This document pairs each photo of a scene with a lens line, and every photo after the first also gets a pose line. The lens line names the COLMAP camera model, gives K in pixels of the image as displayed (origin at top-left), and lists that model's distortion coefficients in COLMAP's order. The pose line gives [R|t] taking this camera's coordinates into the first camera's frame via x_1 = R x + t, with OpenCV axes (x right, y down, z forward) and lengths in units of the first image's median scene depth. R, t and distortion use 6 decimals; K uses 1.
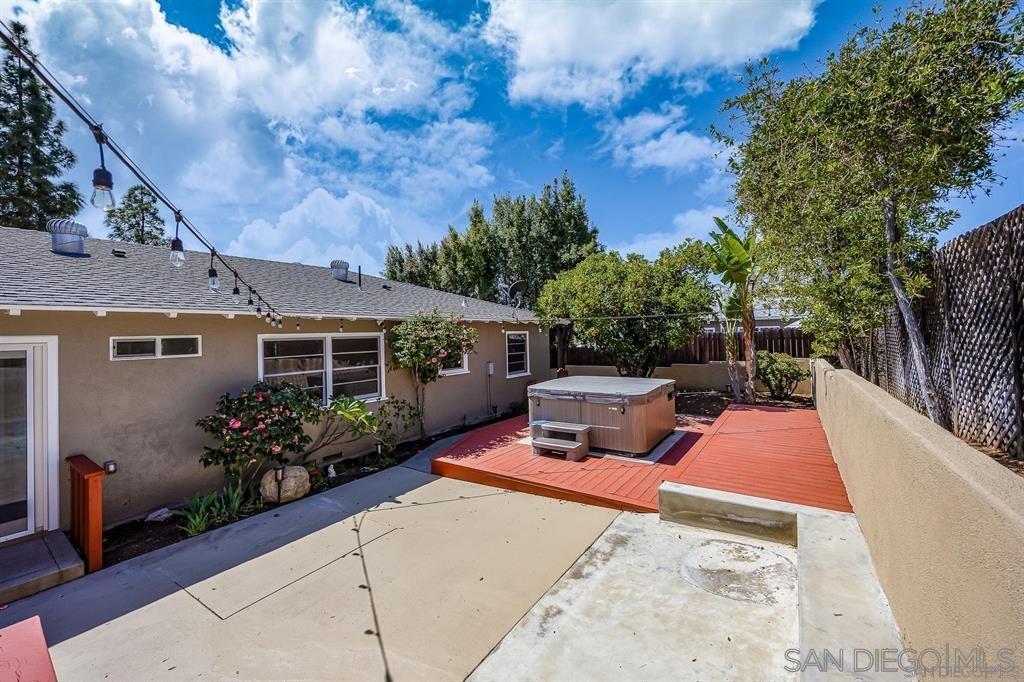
lens RADIAL K [[398.6, 0, 512.3], [0, 398.6, 327.6], [0, 0, 1]] dist [-0.000392, 0.000072]
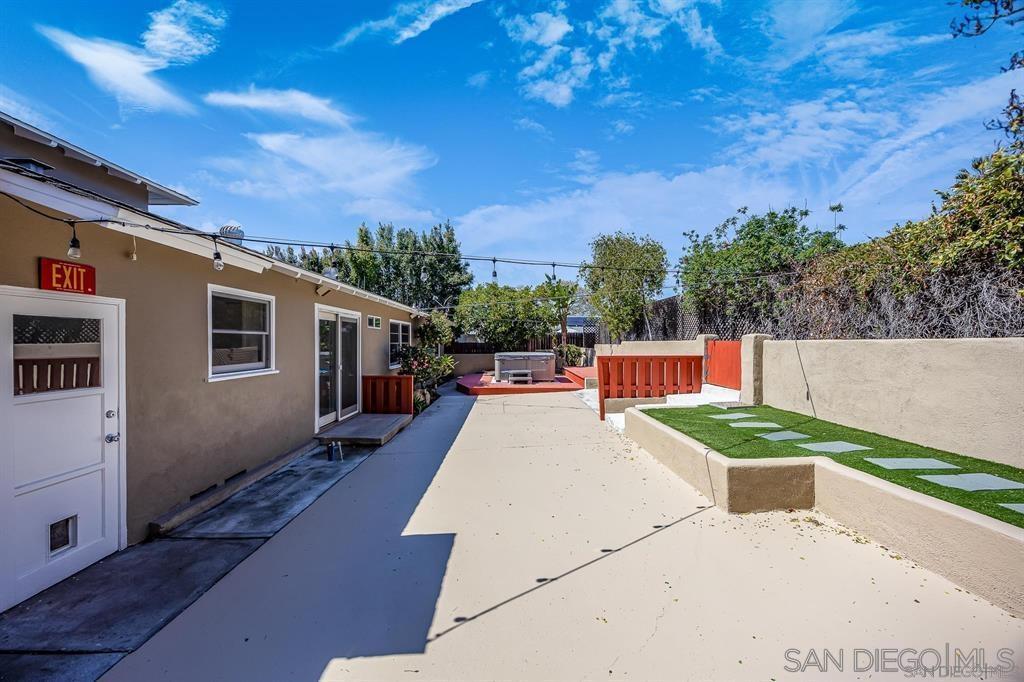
lens RADIAL K [[389.0, 0, 508.7], [0, 389.0, 342.9], [0, 0, 1]] dist [-0.001072, 0.000247]
pose [[0.815285, 0.025376, 0.578503, -0.997829], [-0.032540, 0.999468, 0.002016, 0.084779], [-0.578144, -0.020468, 0.815678, -0.573455]]
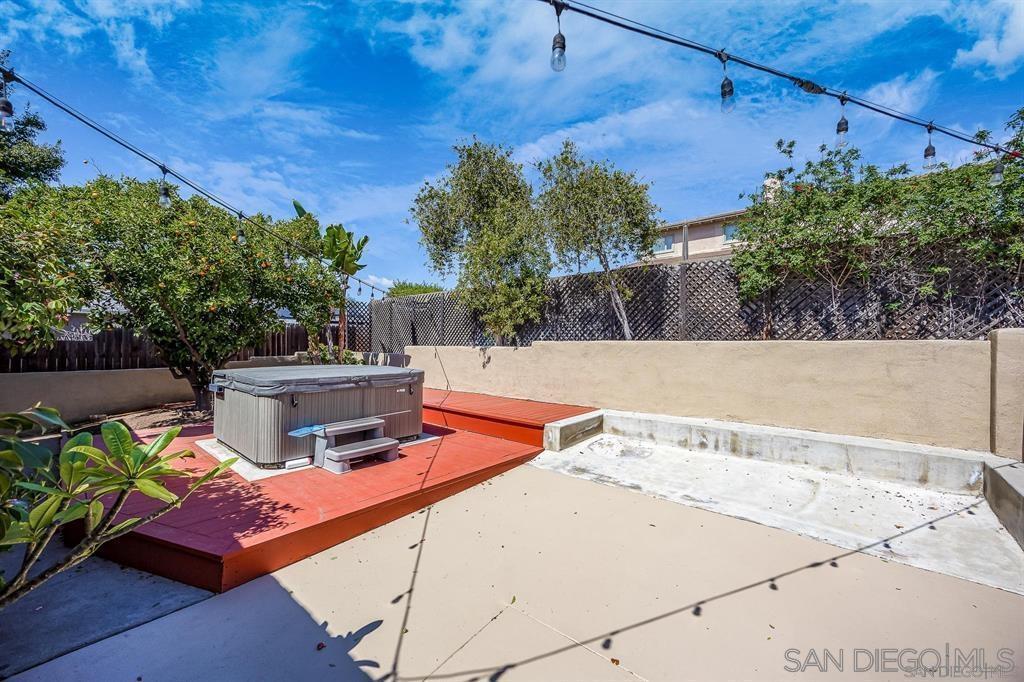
lens RADIAL K [[394.7, 0, 512.0], [0, 394.7, 341.0], [0, 0, 1]] dist [-0.001085, -0.000087]
pose [[0.092274, 0.033443, 0.995172, -0.502937], [-0.030432, 0.999064, -0.030752, 0.097336], [-0.995268, -0.027448, 0.093205, 0.579907]]
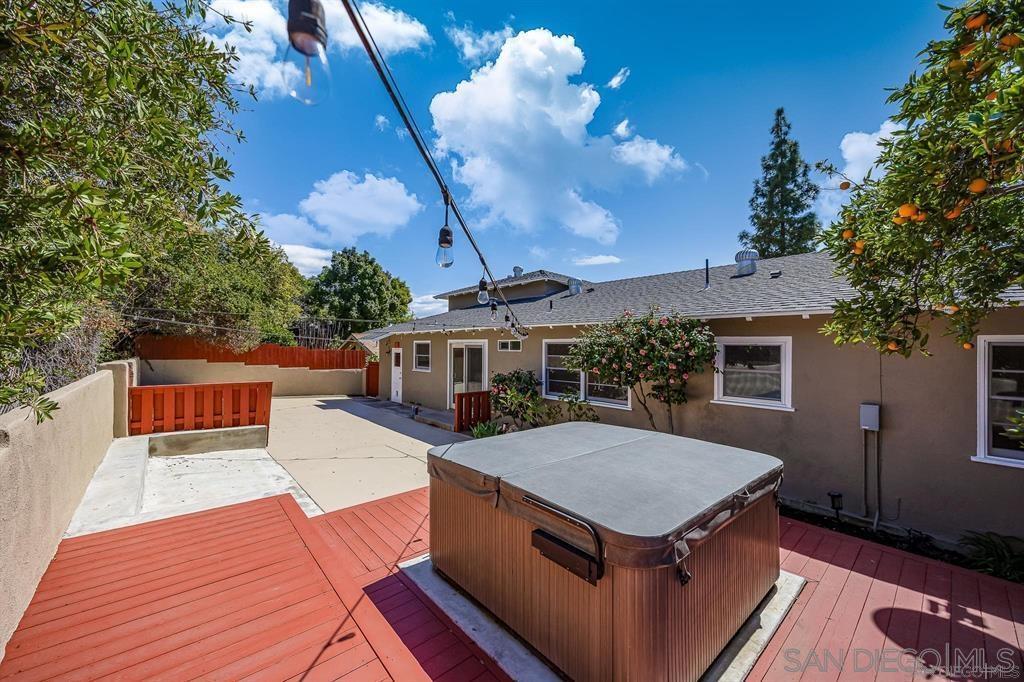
lens RADIAL K [[390.8, 0, 512.0], [0, 390.8, 341.0], [0, 0, 1]] dist [-0.000906, 0.000072]
pose [[-0.230865, 0.012675, -0.972903, 0.685560], [0.016774, 0.999818, 0.009045, 0.006807], [0.972841, -0.014232, -0.231035, 1.024552]]
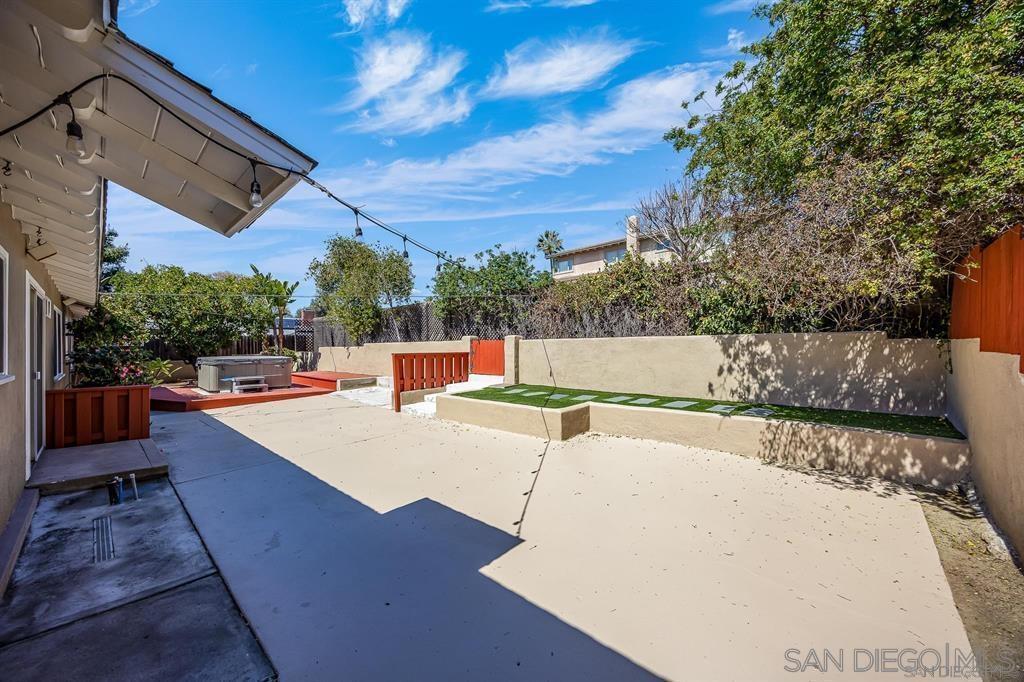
lens RADIAL K [[393.1, 0, 509.5], [0, 393.1, 347.2], [0, 0, 1]] dist [-0.001174, 0.000078]
pose [[0.143373, 0.028287, 0.989264, -1.289821], [-0.019835, 0.999473, -0.025705, 0.118906], [-0.989470, -0.015937, 0.143859, -0.357484]]
